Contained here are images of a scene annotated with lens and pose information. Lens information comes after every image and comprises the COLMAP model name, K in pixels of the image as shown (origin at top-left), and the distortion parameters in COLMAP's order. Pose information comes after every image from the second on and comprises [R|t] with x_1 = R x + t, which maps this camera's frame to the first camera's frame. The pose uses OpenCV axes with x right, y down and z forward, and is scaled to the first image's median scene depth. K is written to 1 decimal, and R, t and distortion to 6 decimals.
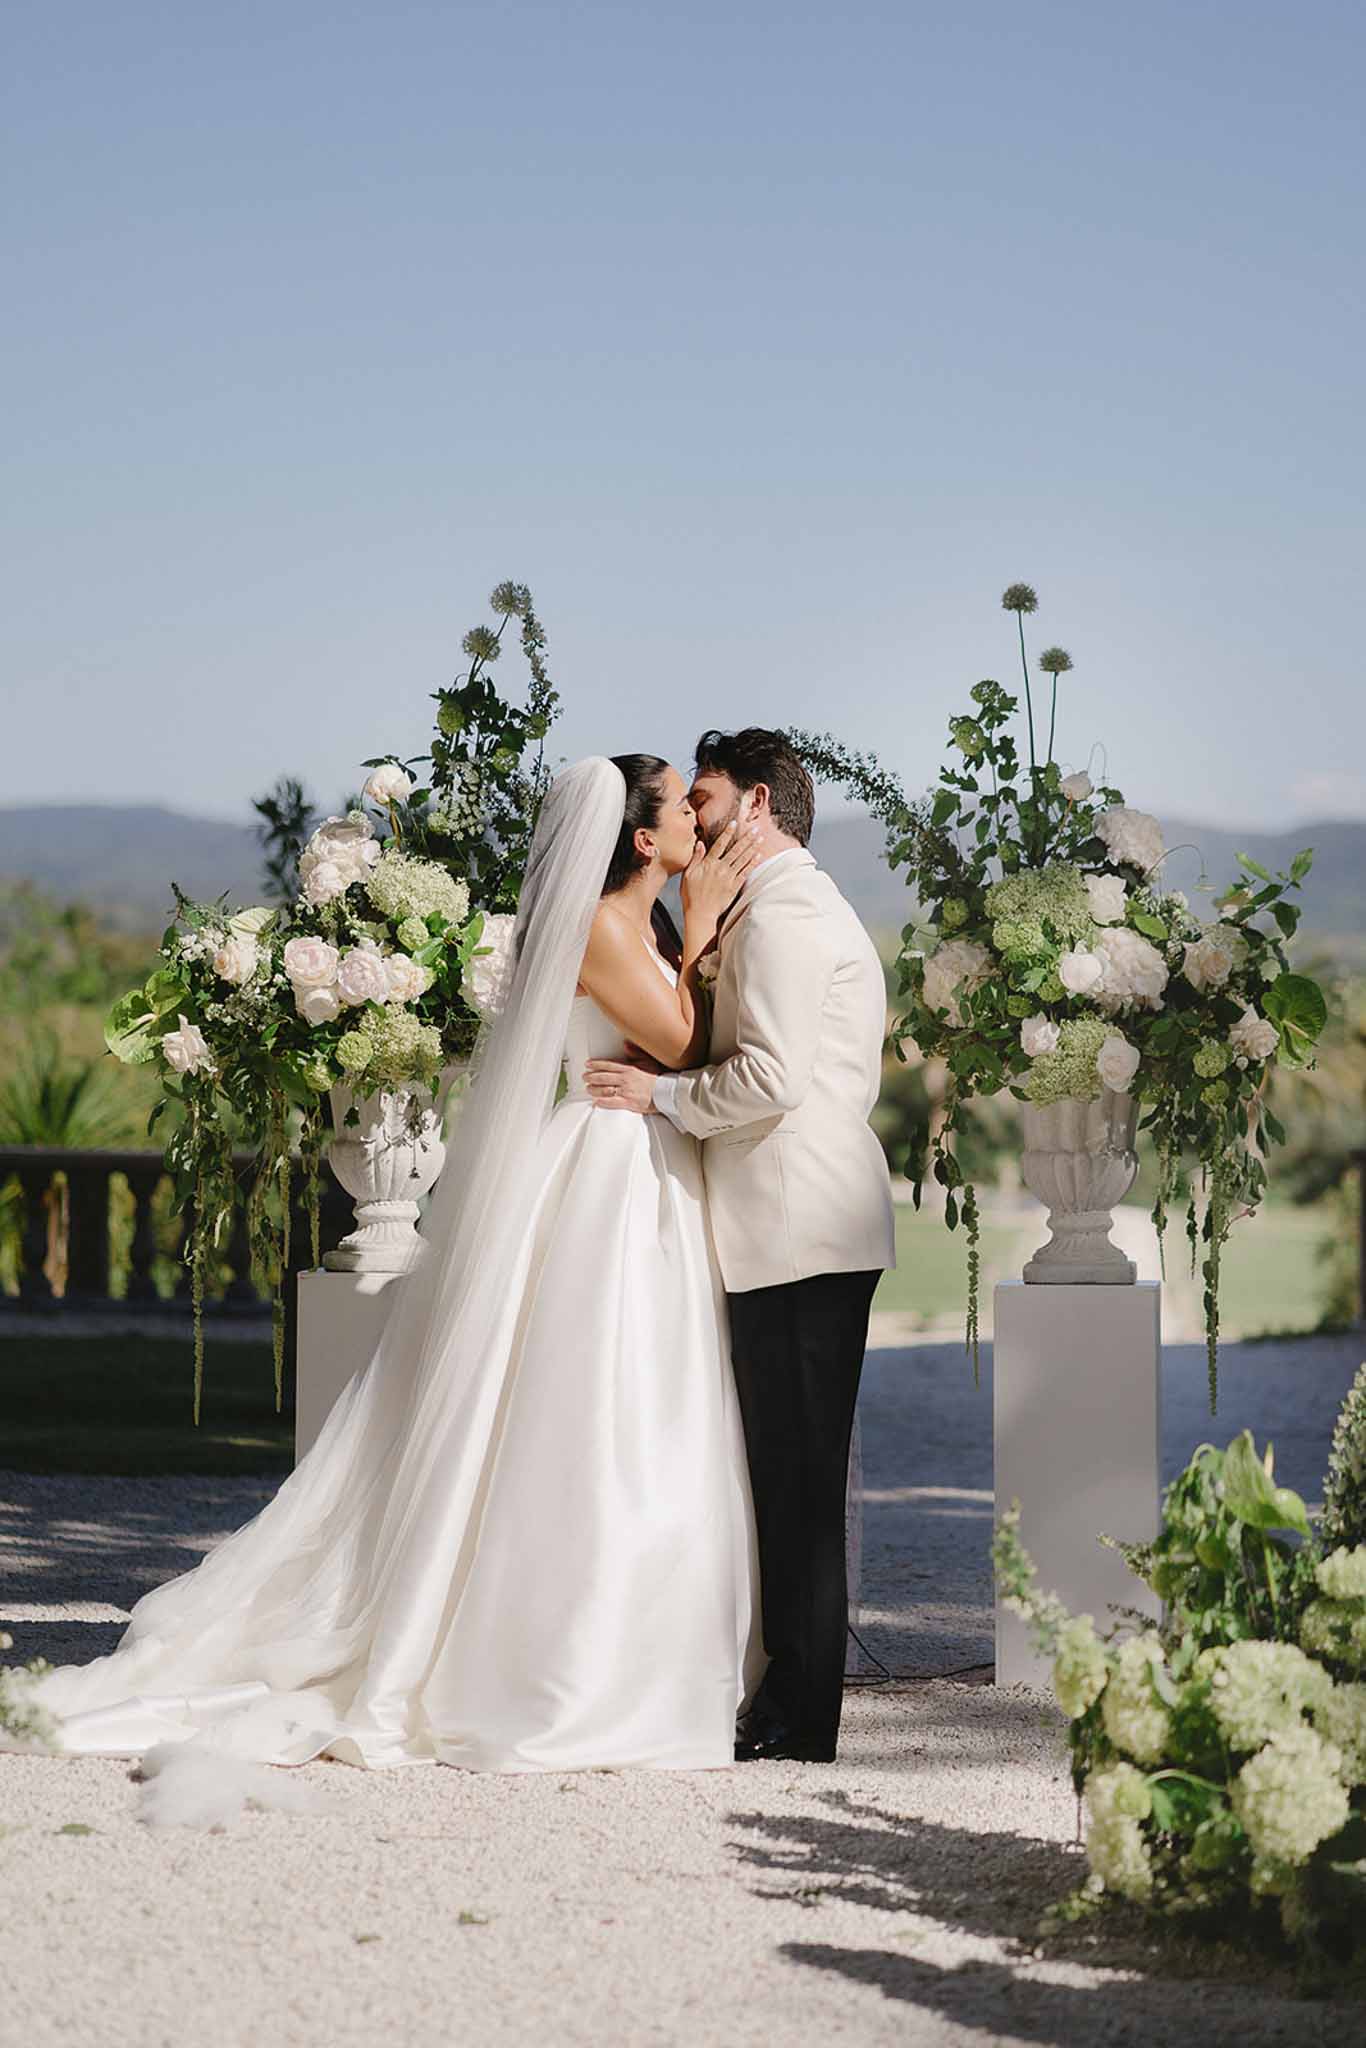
lens RADIAL K [[5930.4, 0, 679.4], [0, 5930.4, 1206.4], [0, 0, 1]] dist [0.012640, -0.133438]
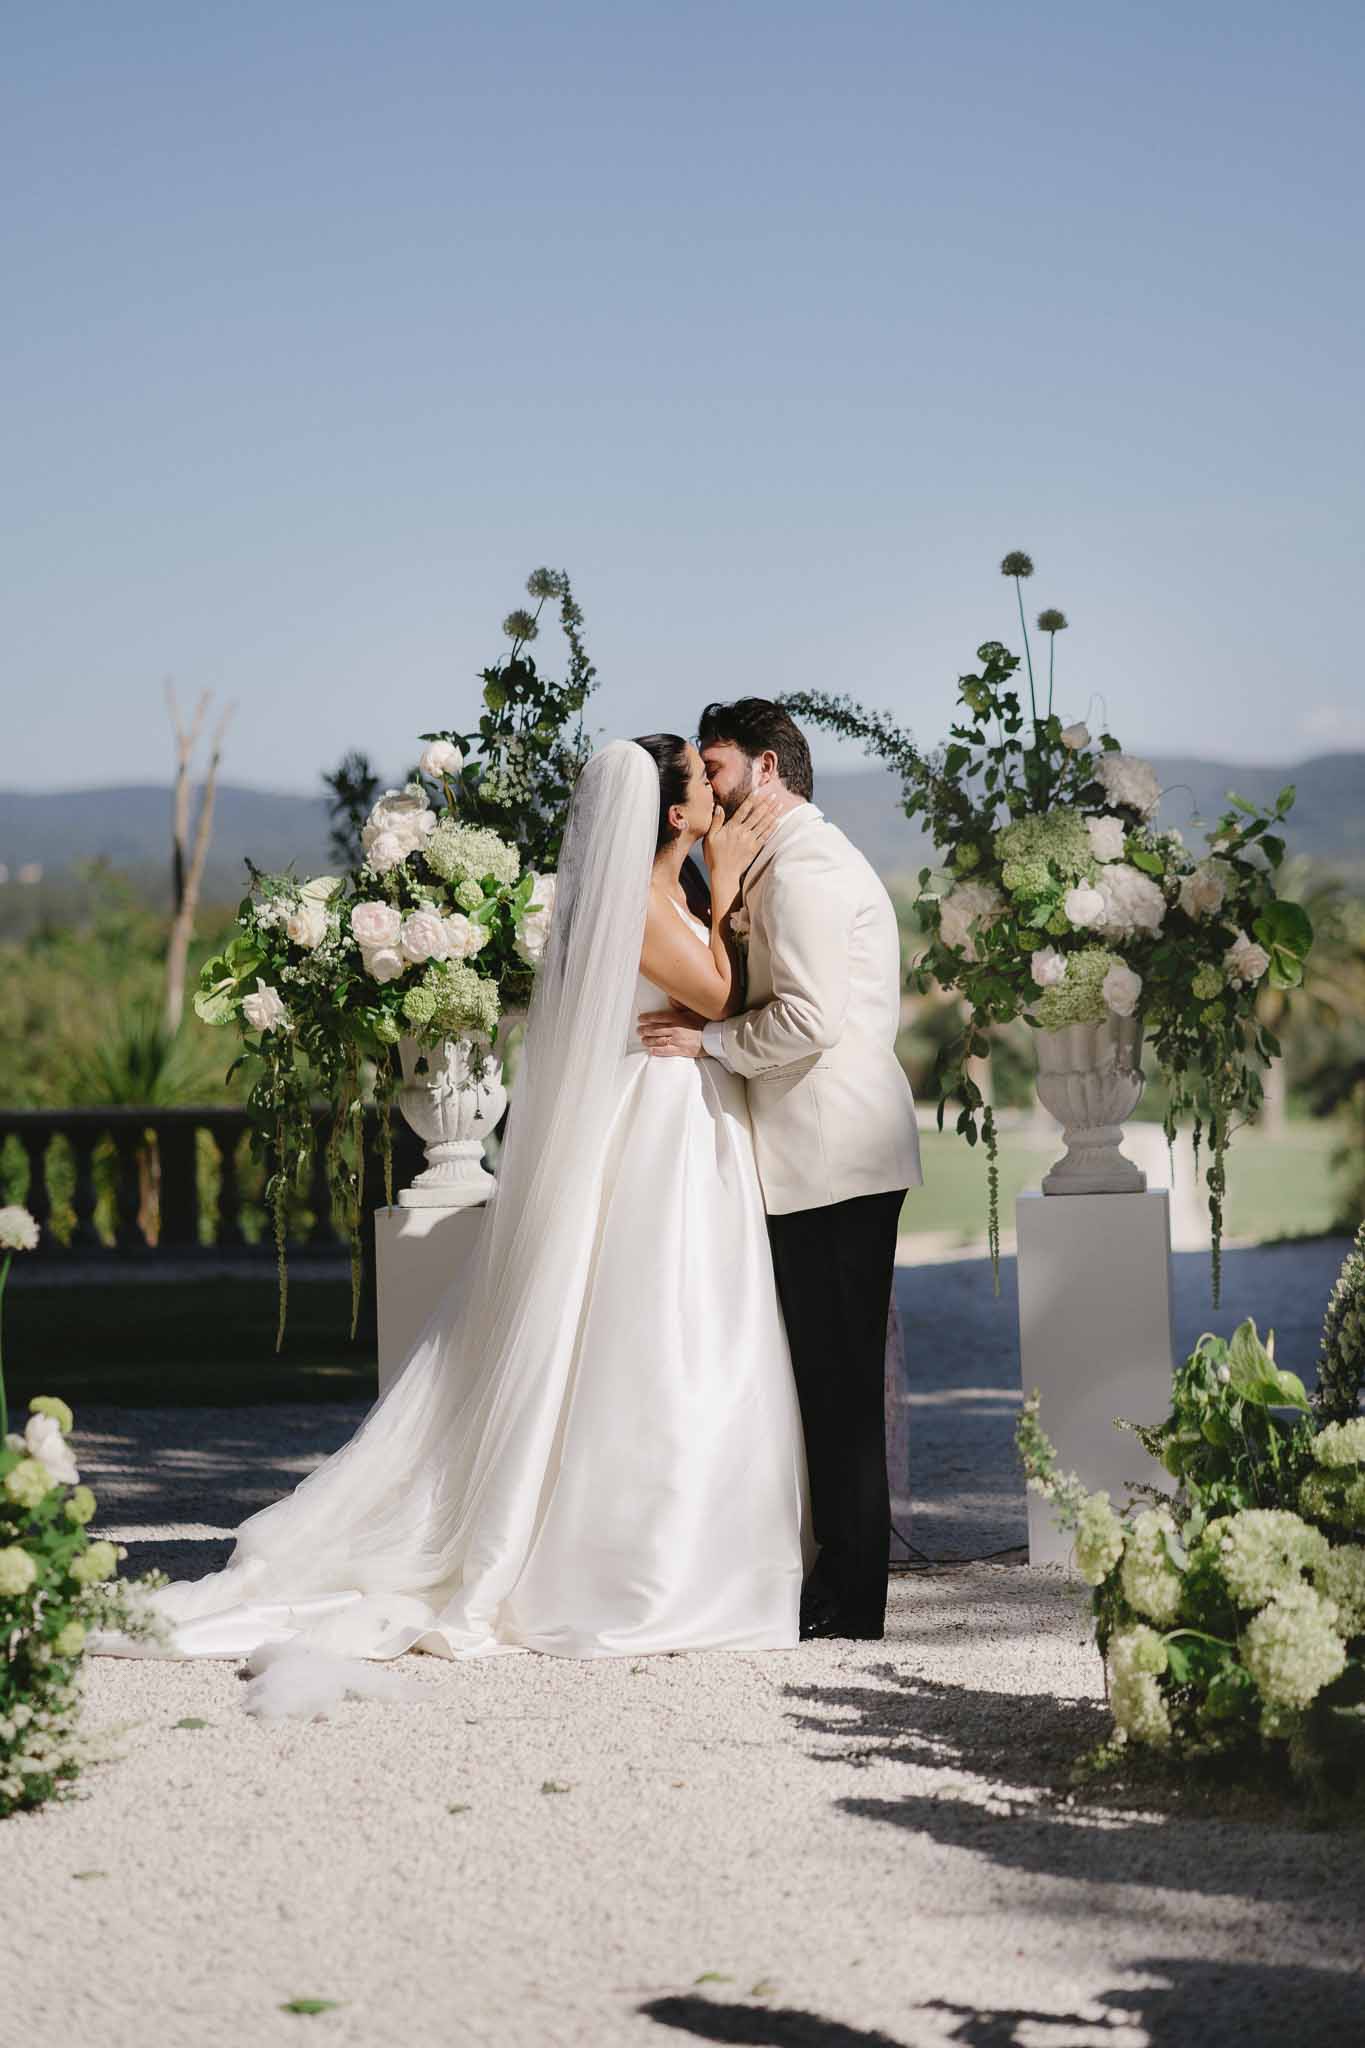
lens RADIAL K [[5712.3, 0, 682.5], [0, 5712.3, 1024.0], [0, 0, 1]] dist [0.010446, 0.770254]
pose [[0.999226, -0.038225, -0.009287, 0.003035], [0.038015, 0.999040, -0.021768, 0.001932], [0.010110, 0.021399, 0.999720, -0.046684]]
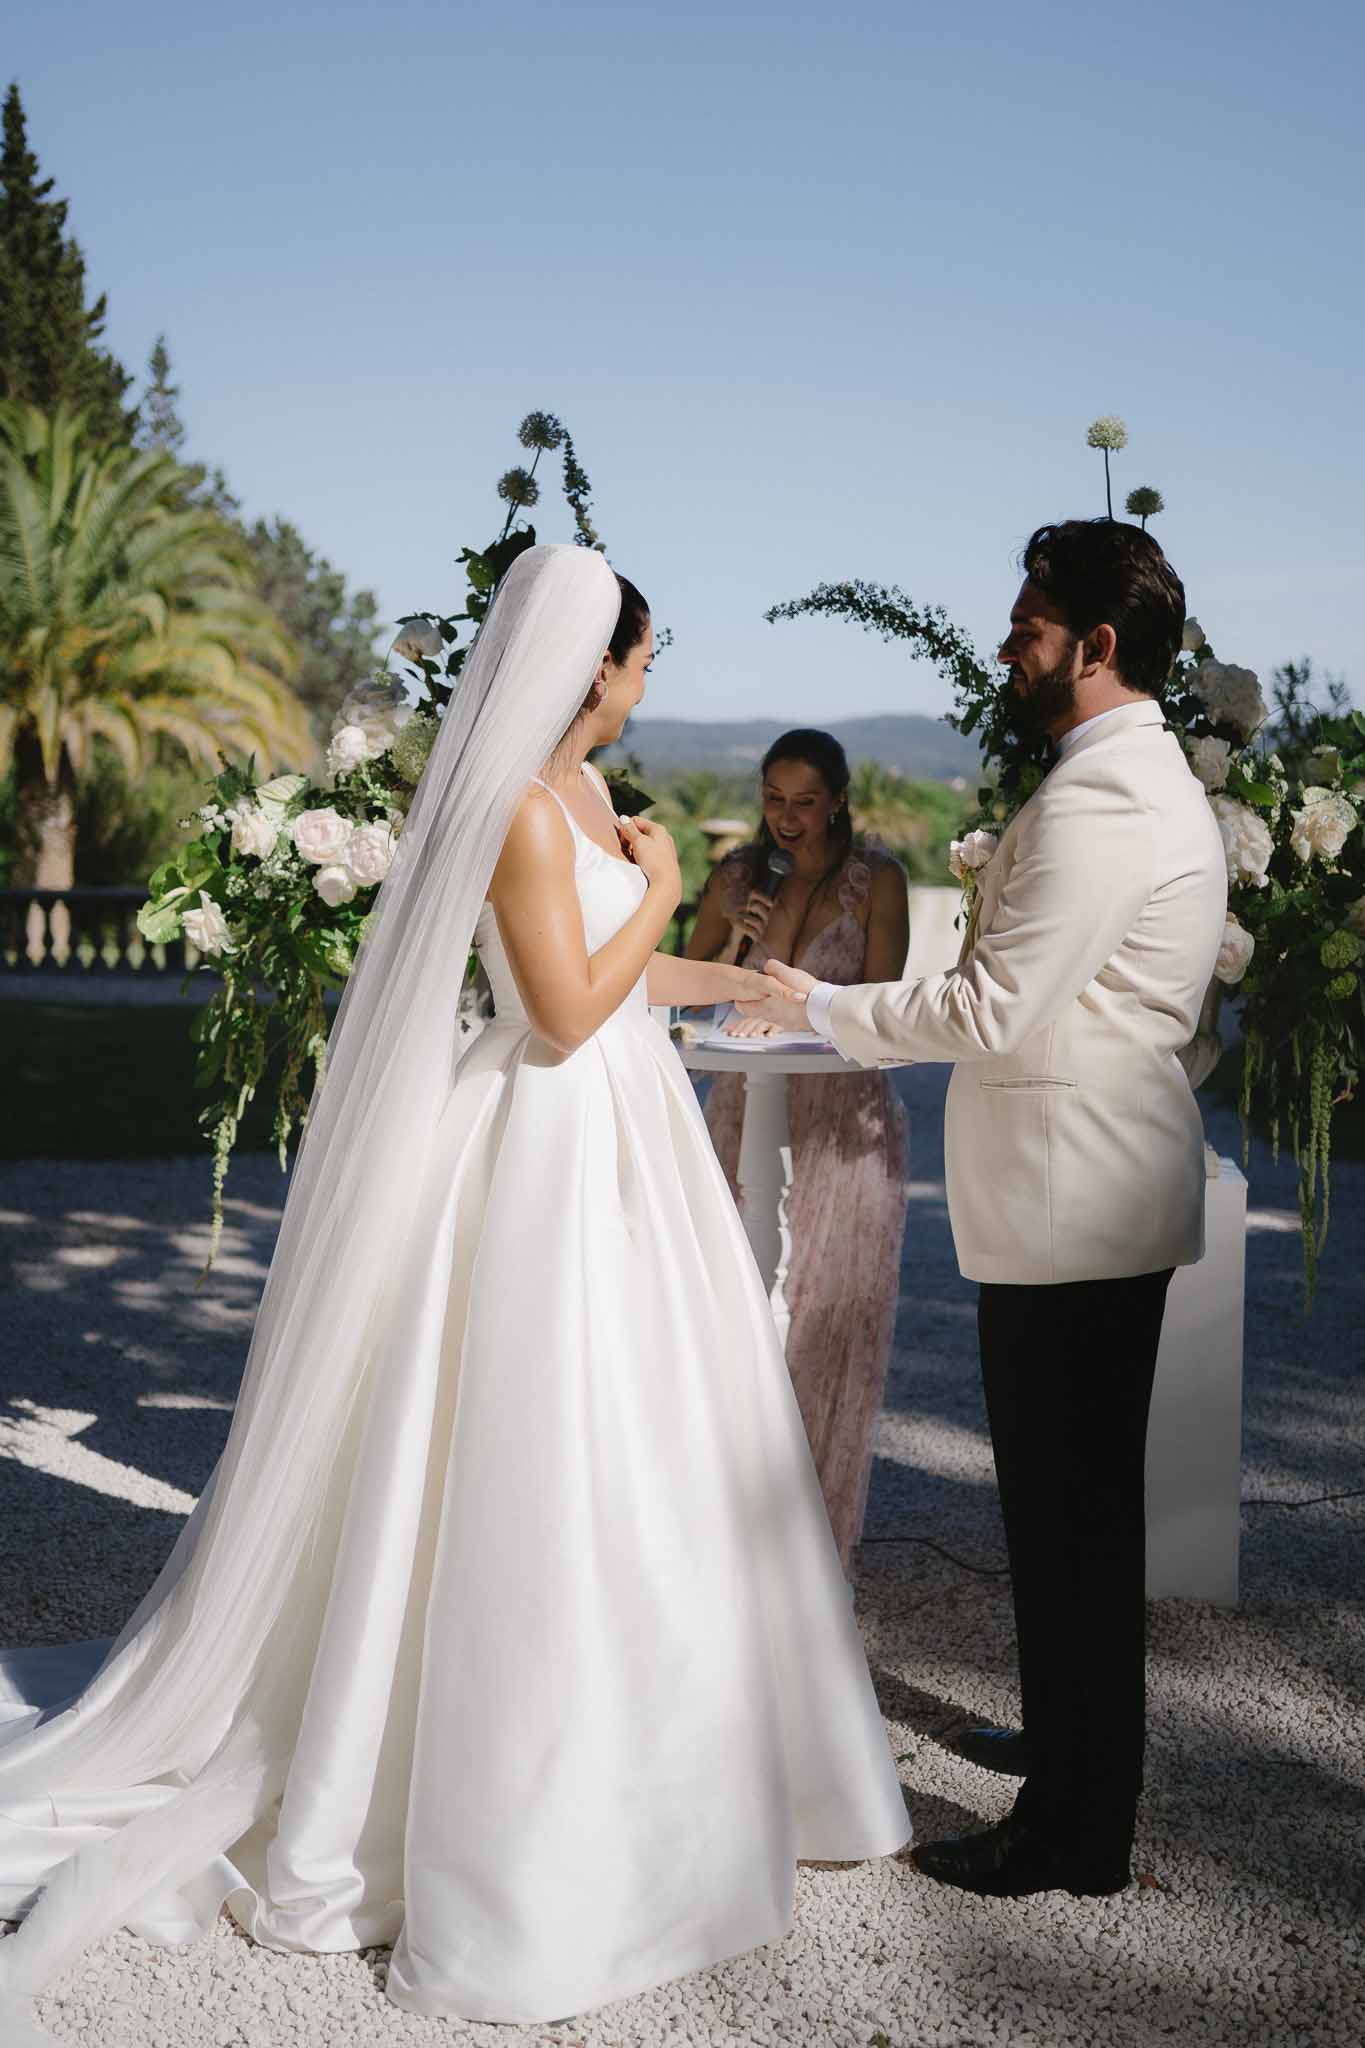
lens RADIAL K [[2306.6, 0, 682.5], [0, 2306.6, 1024.0], [0, 0, 1]] dist [-0.022217, 0.229564]
pose [[0.999283, -0.000272, -0.037855, 0.005813], [0.002562, 0.998166, 0.060474, -0.034308], [0.037769, -0.060528, 0.997452, 0.658448]]
